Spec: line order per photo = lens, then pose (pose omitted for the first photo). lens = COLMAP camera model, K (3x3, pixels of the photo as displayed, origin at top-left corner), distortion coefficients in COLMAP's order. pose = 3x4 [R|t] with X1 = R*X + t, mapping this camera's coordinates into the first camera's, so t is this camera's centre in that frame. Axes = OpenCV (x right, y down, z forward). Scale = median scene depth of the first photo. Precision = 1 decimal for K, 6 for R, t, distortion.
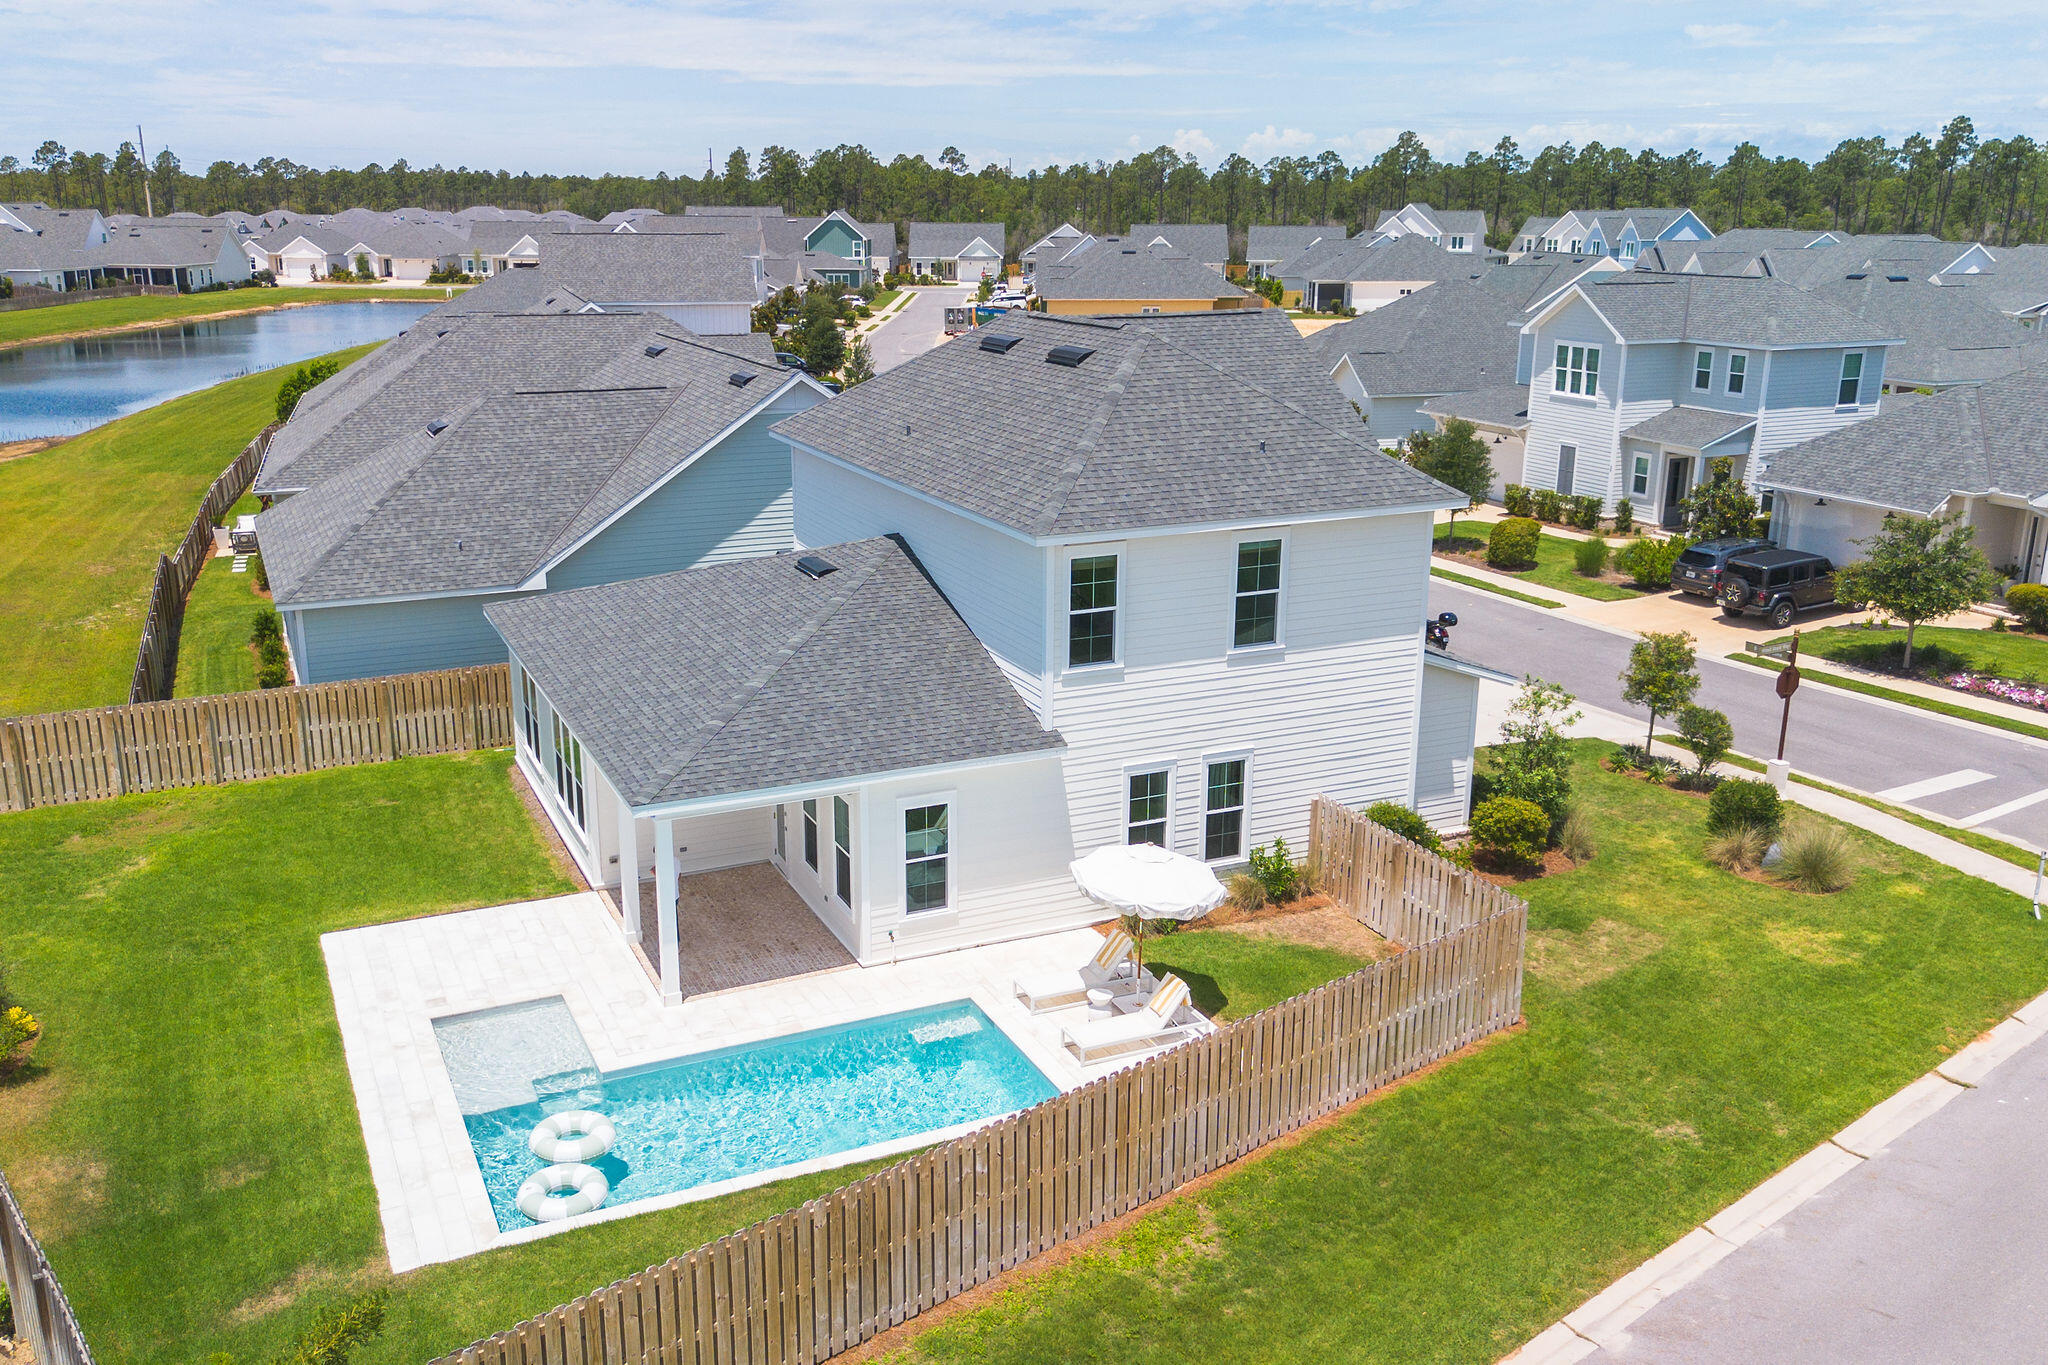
lens RADIAL K [[1732.7, 0, 1003.9], [0, 1732.7, 696.2], [0, 0, 1]] dist [0.055381, -0.046113]
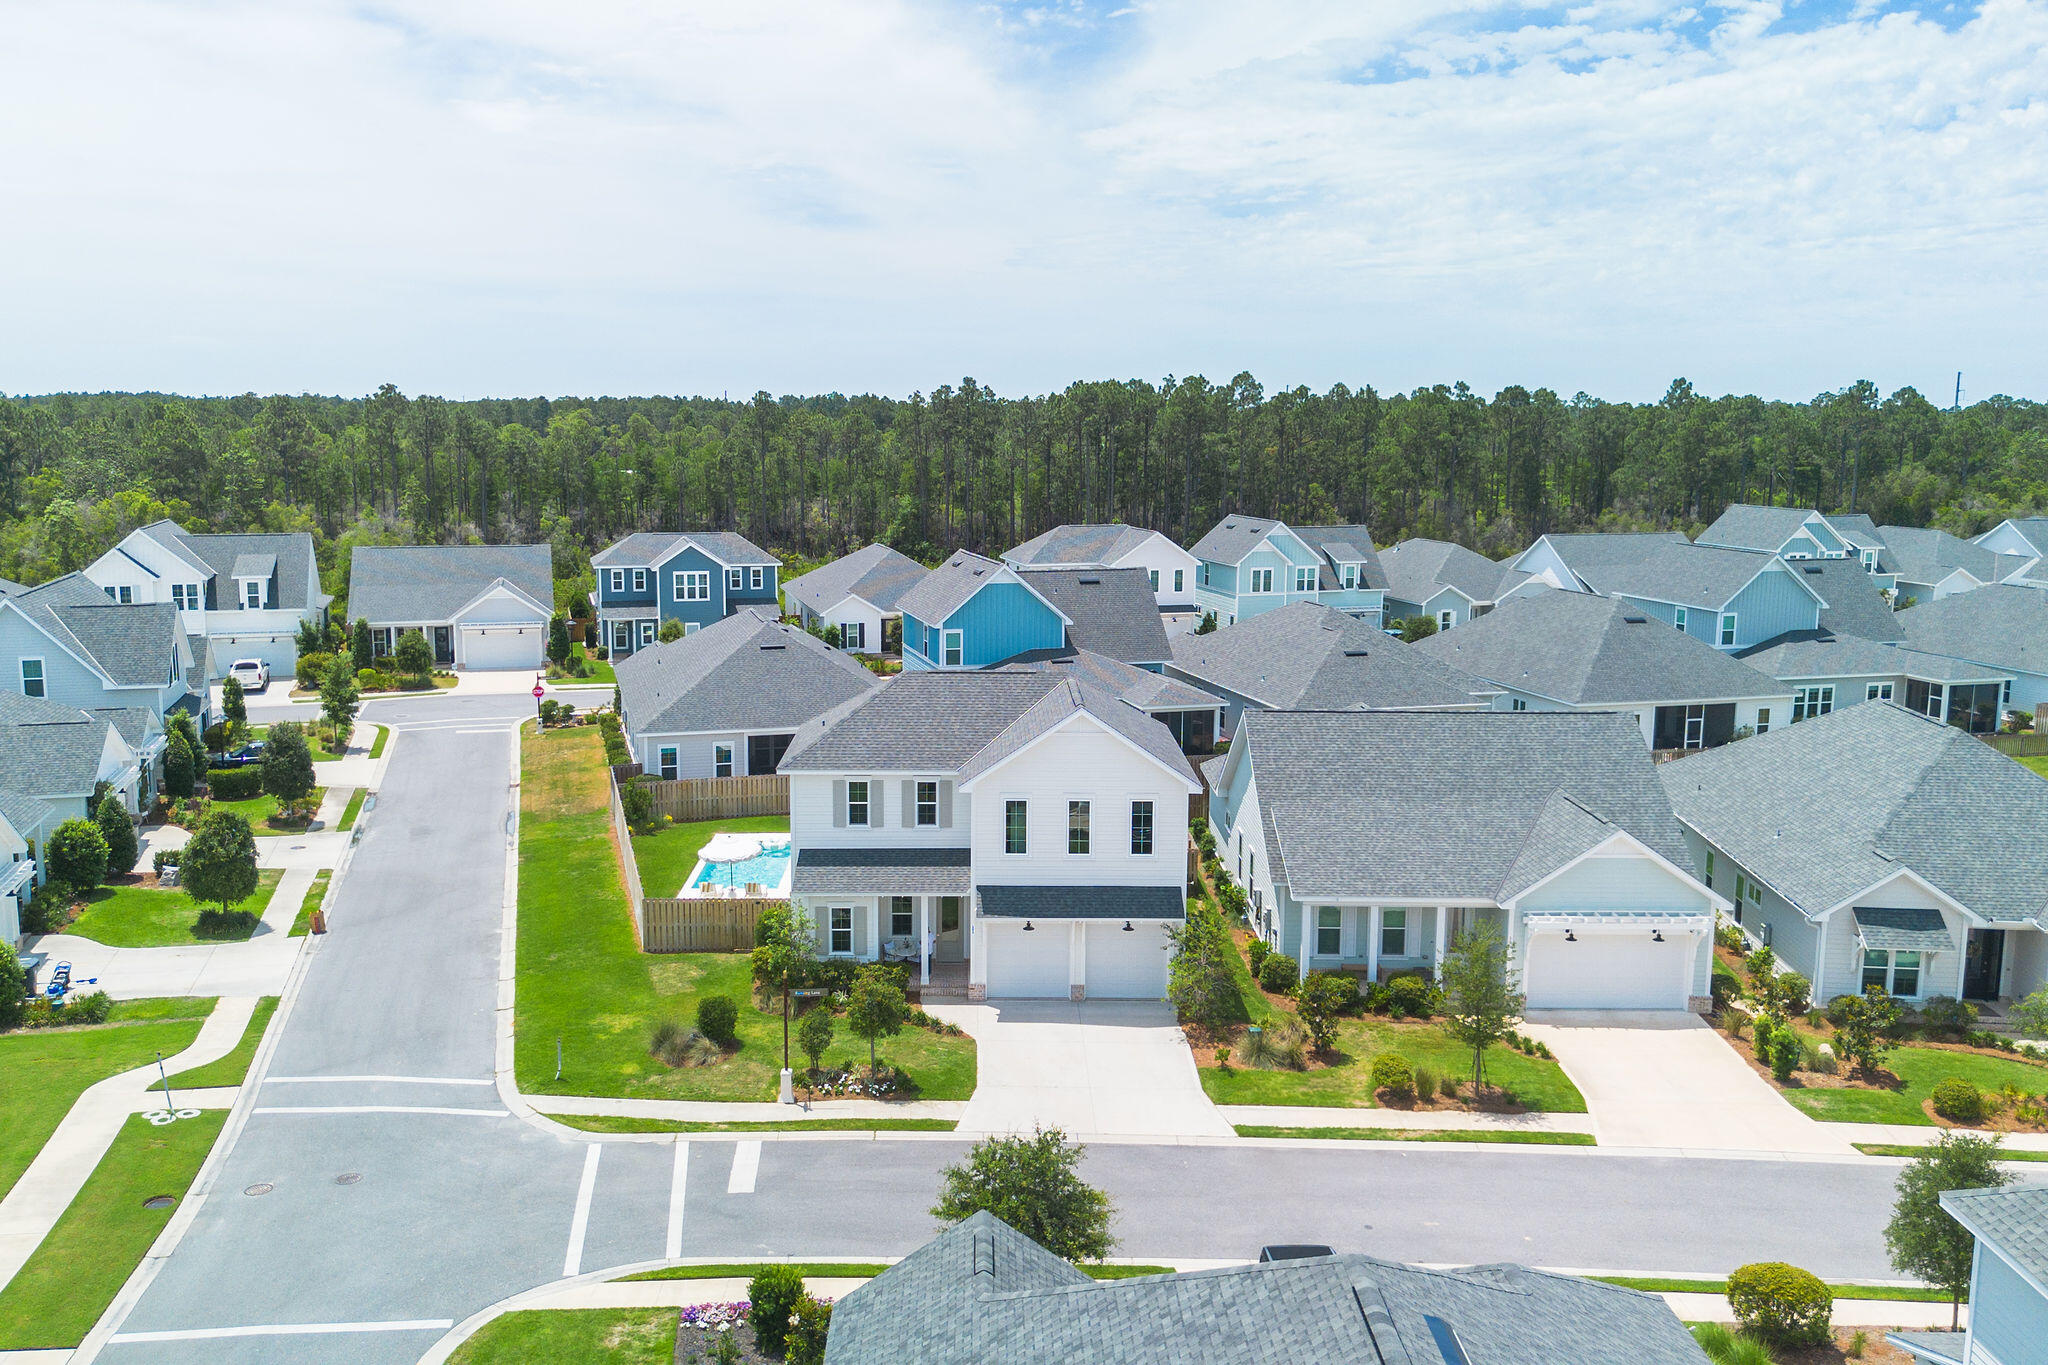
lens RADIAL K [[1732.7, 0, 968.2], [0, 1732.7, 600.9], [0, 0, 1]] dist [0.055381, -0.046113]
pose [[-0.424771, 0.095656, -0.900233, 1.806787], [-0.250239, 0.943253, 0.218301, -0.728940], [0.870029, 0.318001, -0.376729, 1.763628]]
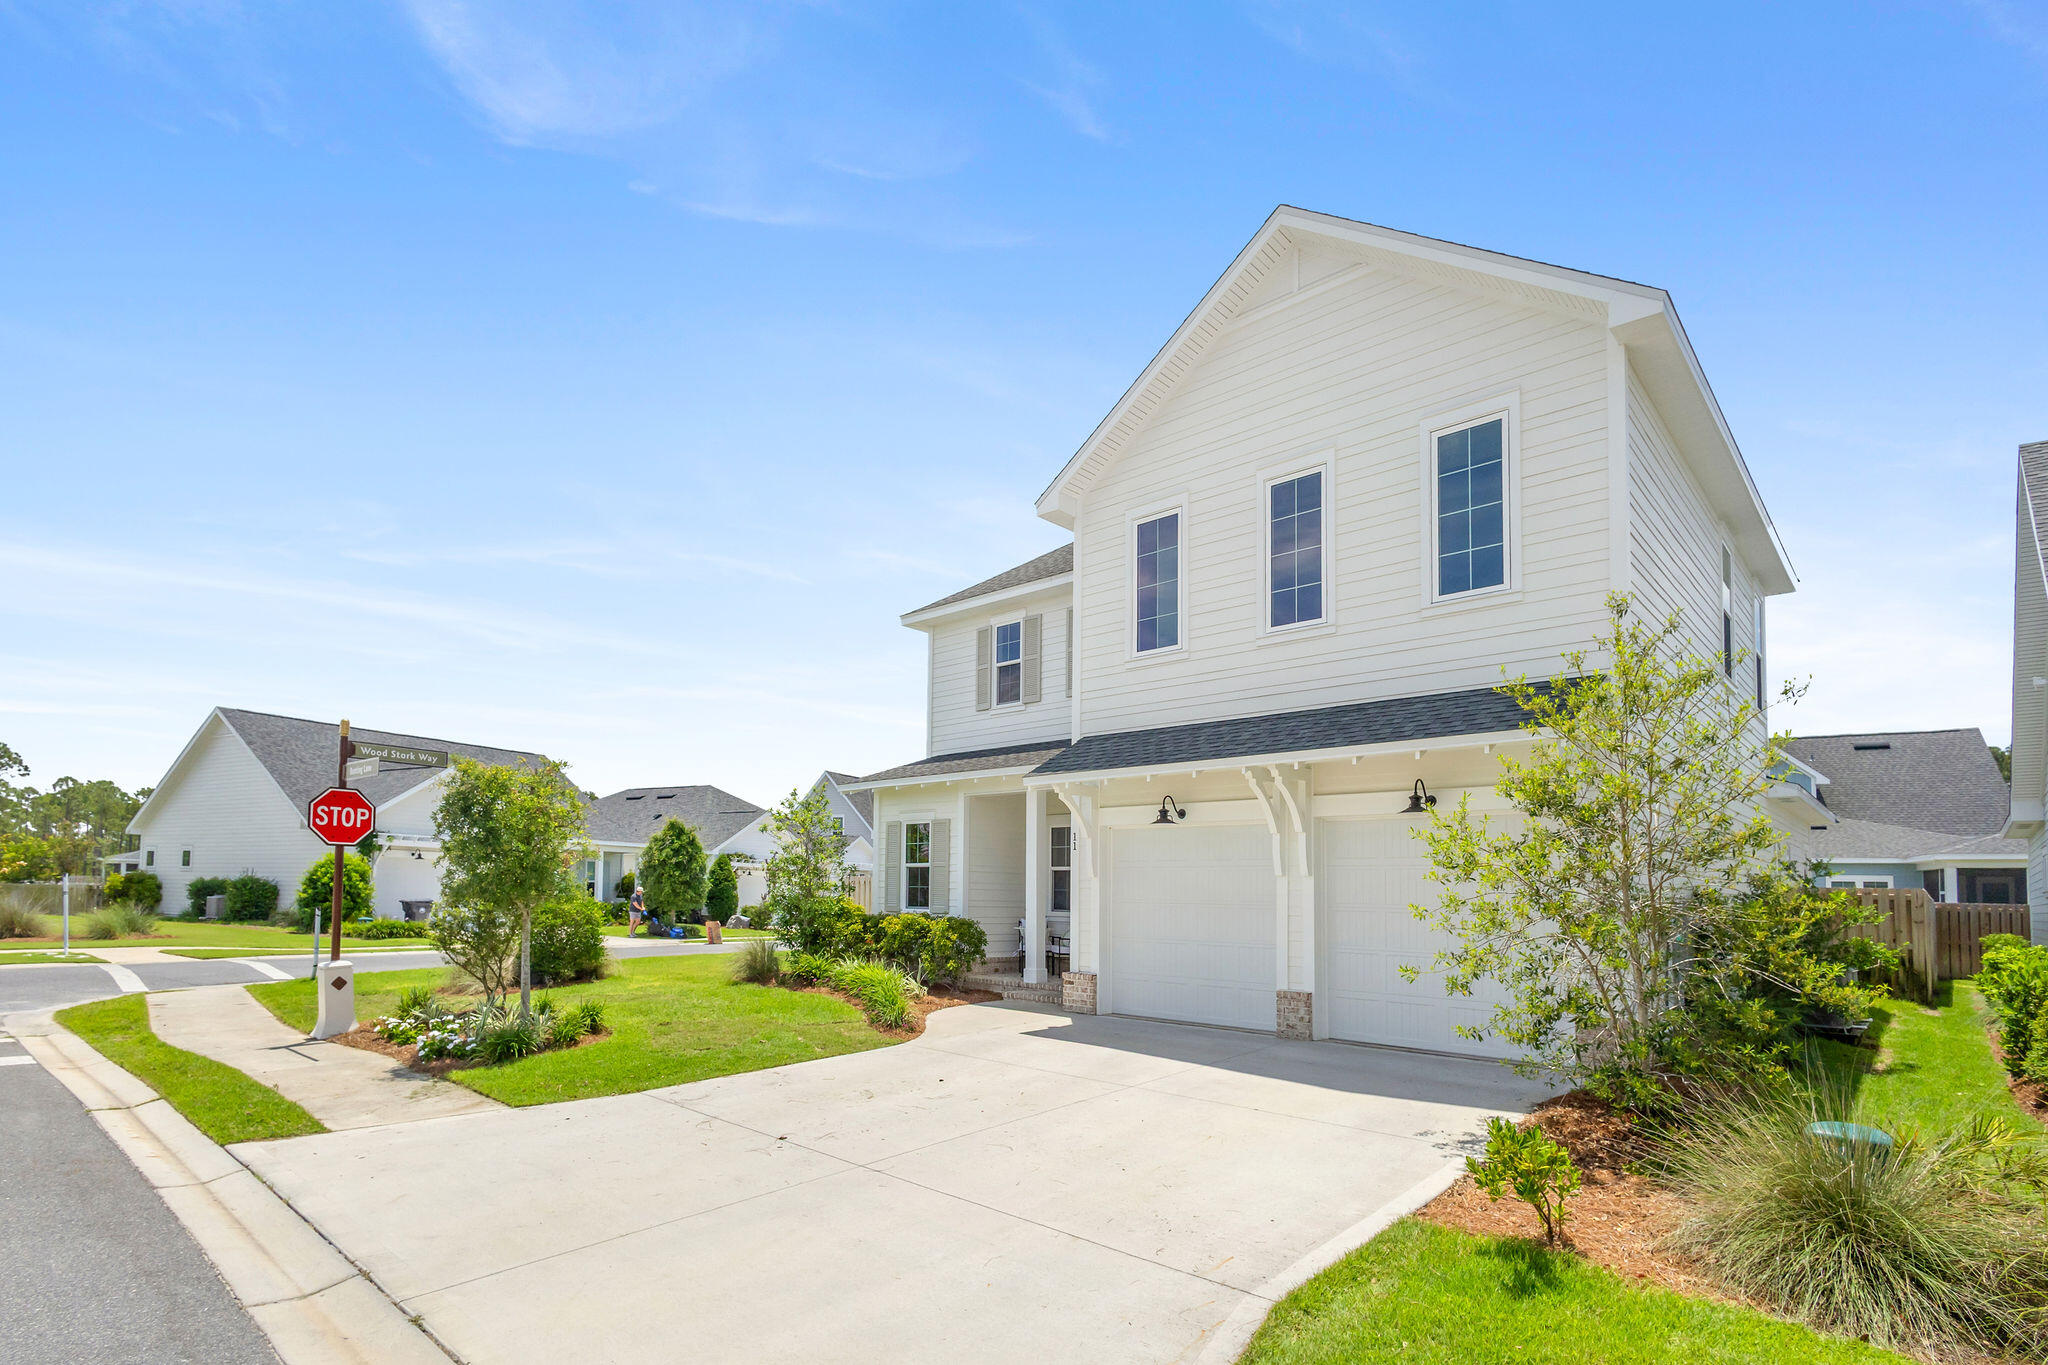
lens RADIAL K [[1017.4, 0, 1024.1], [0, 1017.4, 841.4], [0, 0, 1]] dist [0.000380, -0.000215]
pose [[-0.919552, -0.046643, -0.390190, 0.429993], [-0.135210, 0.969859, 0.202712, -0.111568], [0.368974, 0.239162, -0.898142, 1.602460]]
